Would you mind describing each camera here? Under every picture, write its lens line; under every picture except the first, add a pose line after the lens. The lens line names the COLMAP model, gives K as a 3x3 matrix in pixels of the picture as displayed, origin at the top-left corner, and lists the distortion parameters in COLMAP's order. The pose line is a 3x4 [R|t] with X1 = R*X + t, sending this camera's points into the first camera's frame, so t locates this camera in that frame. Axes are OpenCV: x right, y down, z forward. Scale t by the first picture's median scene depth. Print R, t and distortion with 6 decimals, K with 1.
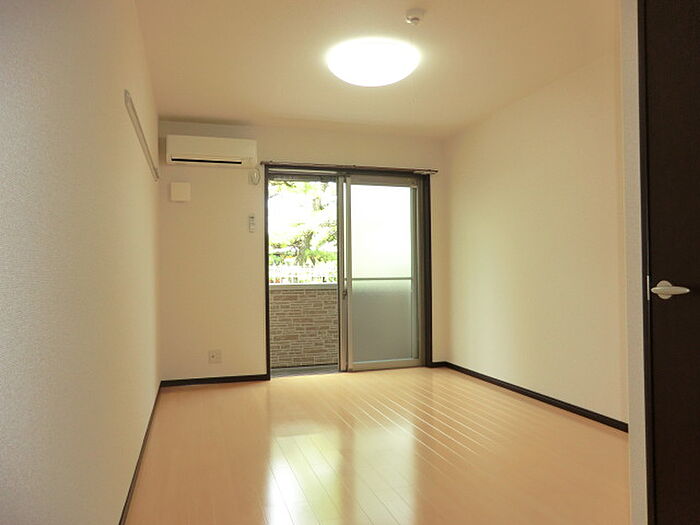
lens RADIAL K [[501.0, 0, 351.2], [0, 501.0, 268.6], [0, 0, 1]] dist [-0.123486, 0.129258]
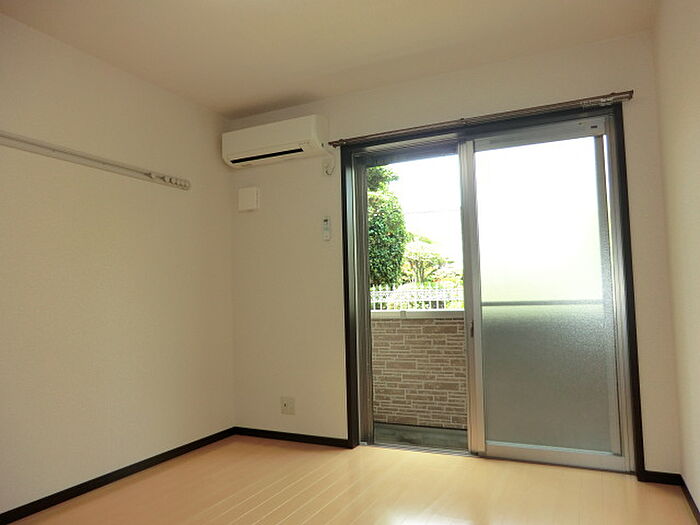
lens RADIAL K [[501.0, 0, 351.2], [0, 501.0, 268.6], [0, 0, 1]] dist [-0.123486, 0.129258]
pose [[0.727978, -0.046771, -0.684004, 0.298853], [0.020468, 0.998708, -0.046506, 0.002667], [0.685295, 0.019855, 0.727995, 0.449441]]
